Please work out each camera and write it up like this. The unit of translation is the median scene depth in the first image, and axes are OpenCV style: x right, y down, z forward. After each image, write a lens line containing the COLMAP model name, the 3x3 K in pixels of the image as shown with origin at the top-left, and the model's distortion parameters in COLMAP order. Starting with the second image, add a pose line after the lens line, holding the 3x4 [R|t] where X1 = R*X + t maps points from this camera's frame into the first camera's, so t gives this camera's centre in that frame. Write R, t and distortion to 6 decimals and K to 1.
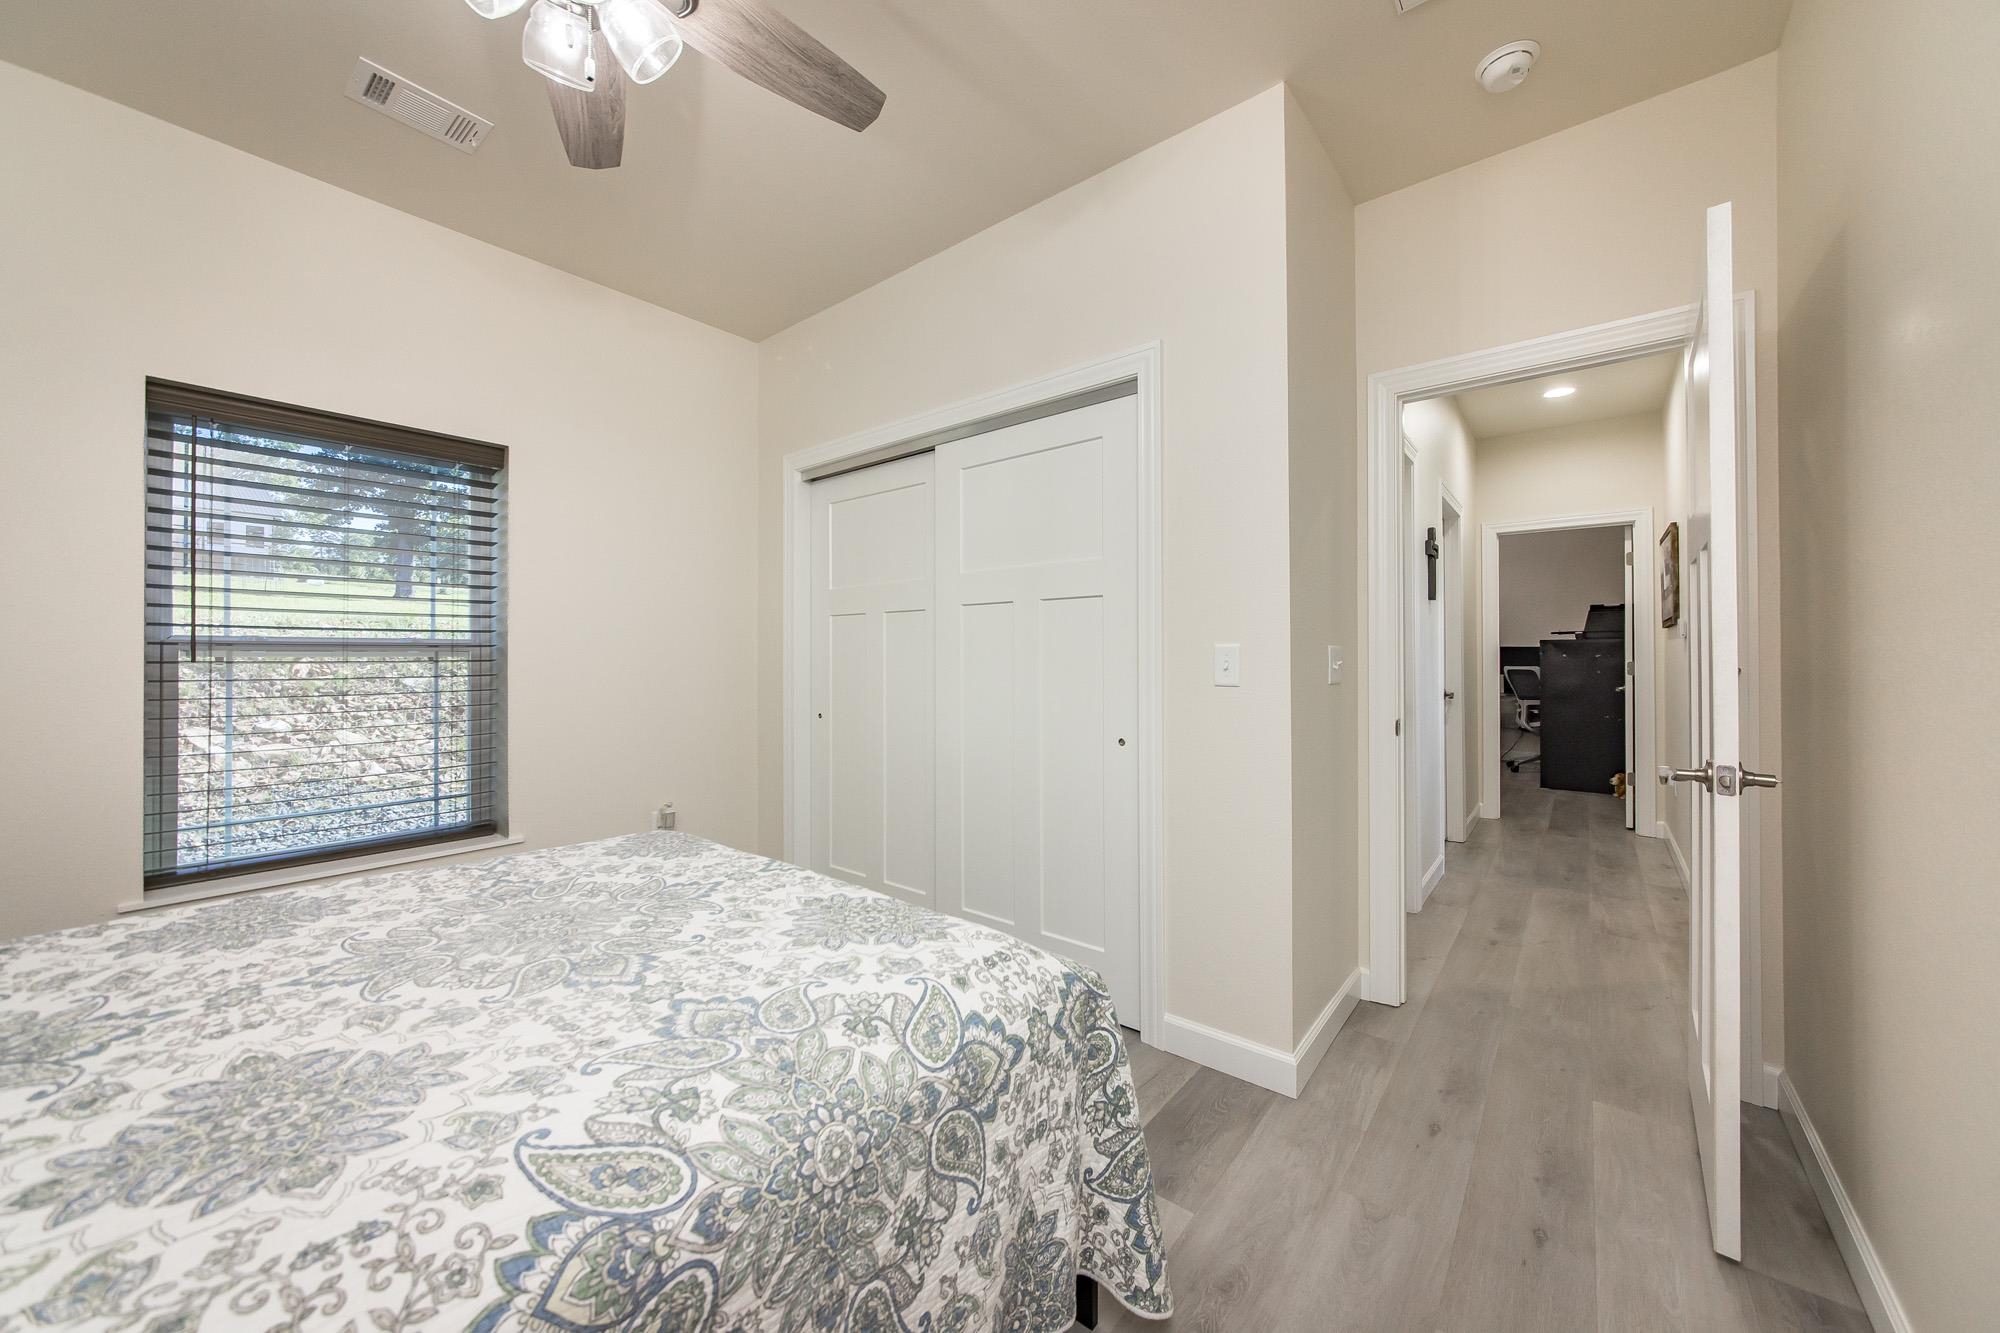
lens RADIAL K [[740.2, 0, 1003.1], [0, 740.2, 655.5], [0, 0, 1]] dist [0.002215, -0.002406]
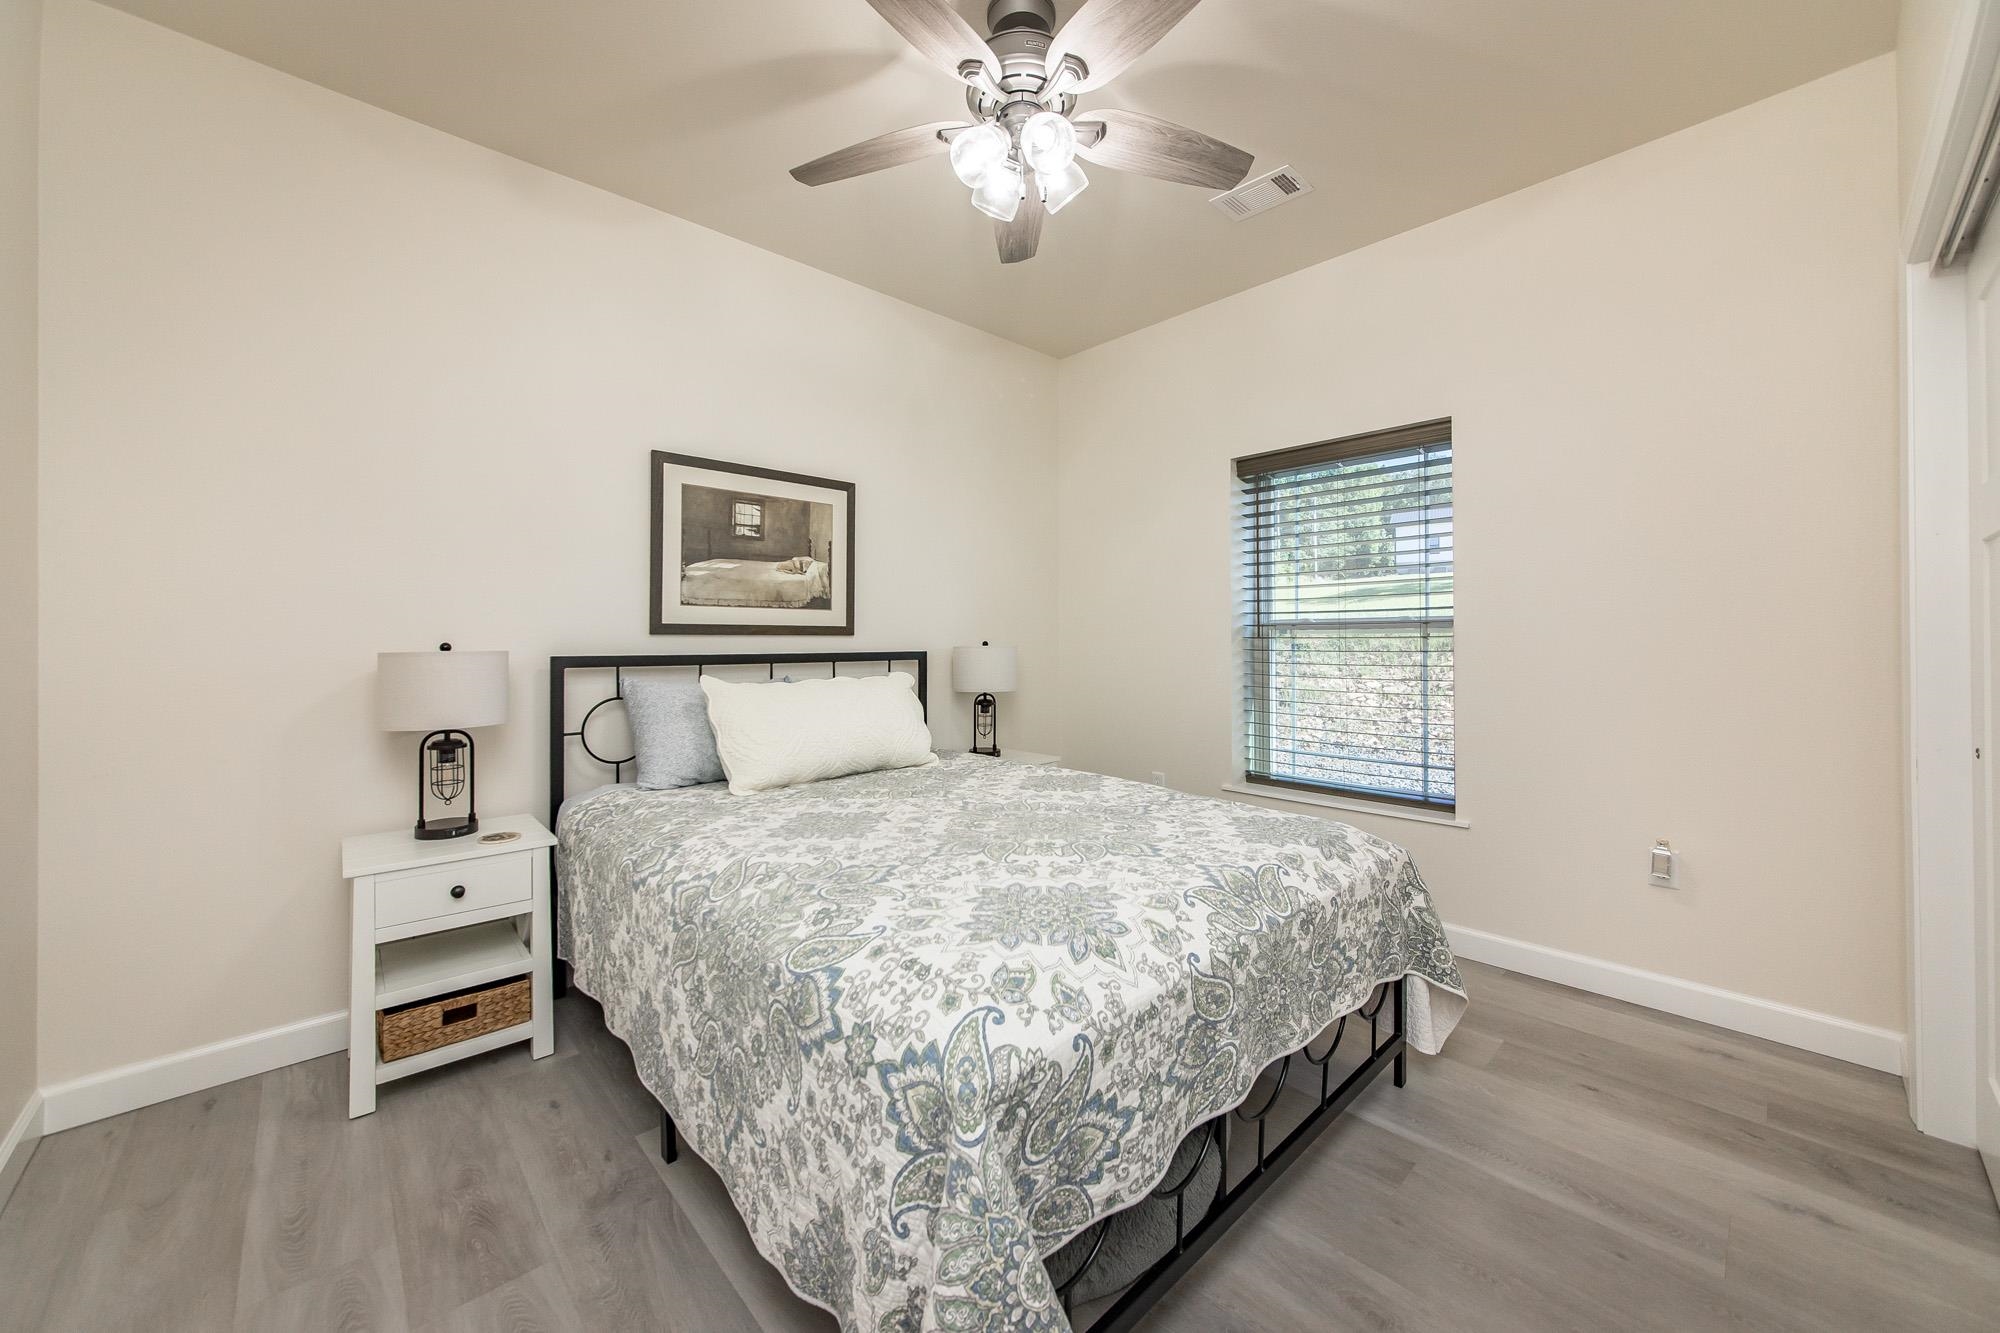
lens RADIAL K [[740.2, 0, 980.6], [0, 740.2, 639.6], [0, 0, 1]] dist [0.002215, -0.002406]
pose [[-0.163494, 0.004122, -0.986536, 0.860275], [0.009378, 0.999953, 0.002624, 0.007260], [0.986500, -0.008823, -0.163525, 1.215785]]
